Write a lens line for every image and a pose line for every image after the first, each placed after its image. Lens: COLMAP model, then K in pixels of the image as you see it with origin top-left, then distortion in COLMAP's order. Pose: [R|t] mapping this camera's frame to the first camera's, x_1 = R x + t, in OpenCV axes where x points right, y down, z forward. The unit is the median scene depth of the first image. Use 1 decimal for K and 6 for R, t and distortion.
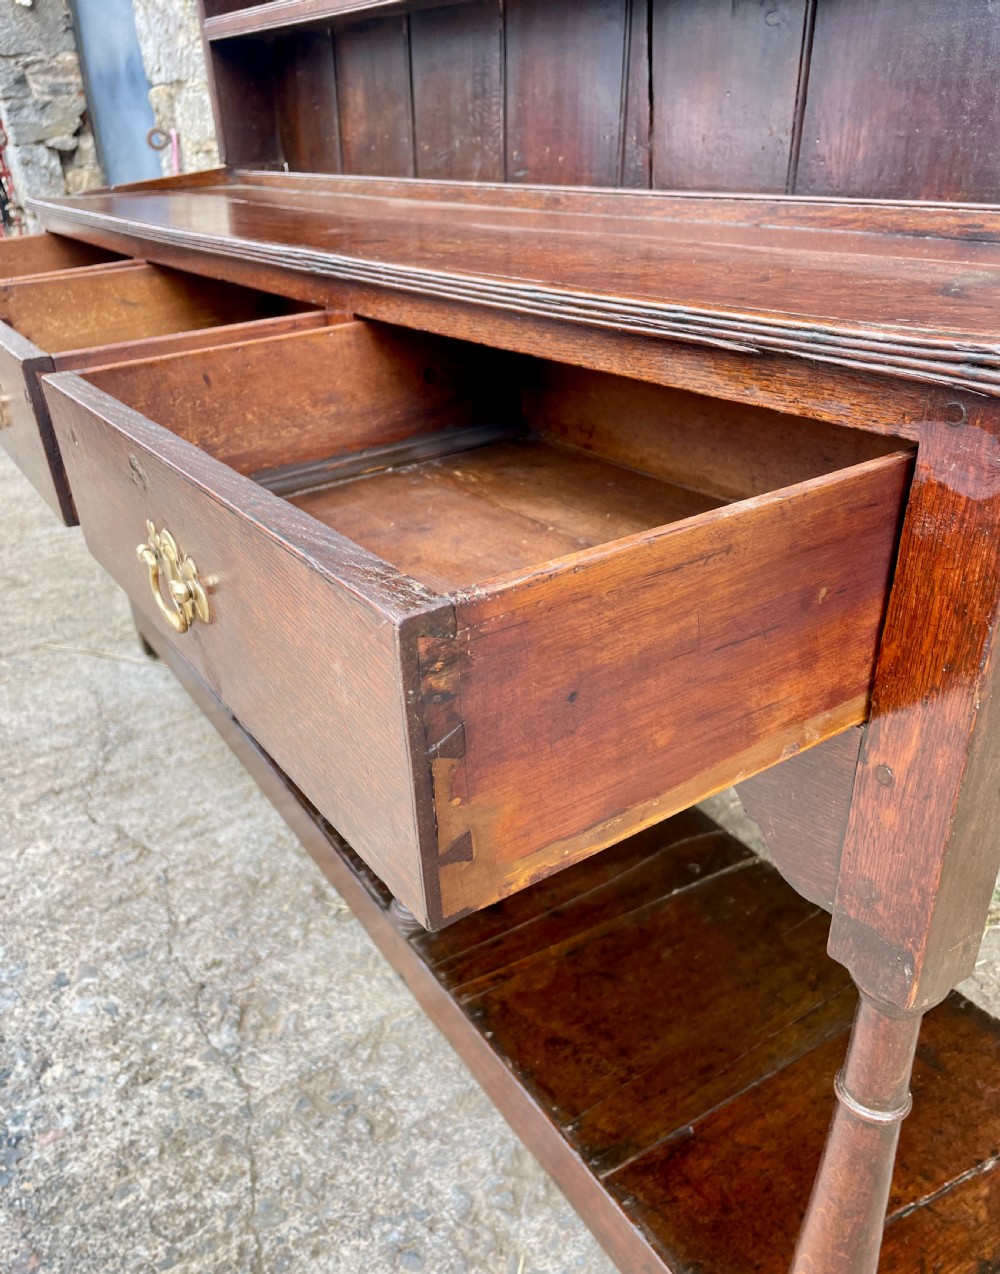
lens RADIAL K [[1032.5, 0, 488.7], [0, 1032.5, 665.4], [0, 0, 1]] dist [0.067278, -0.099848]
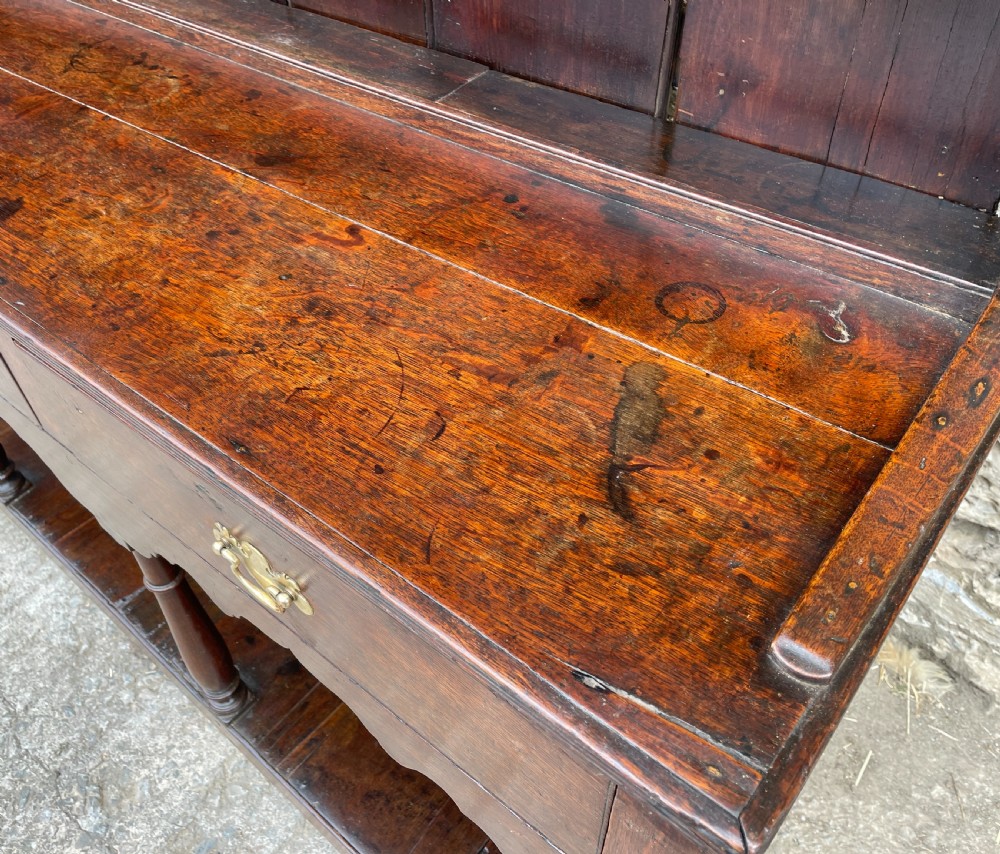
lens RADIAL K [[870.0, 0, 440.2], [0, 870.0, 419.7], [0, 0, 1]] dist [0.086509, -0.122495]
pose [[0.957078, -0.235185, 0.169379, 0.061743], [0.172666, 0.932057, 0.318520, -0.323290], [-0.232782, -0.275603, 0.932660, 0.106634]]
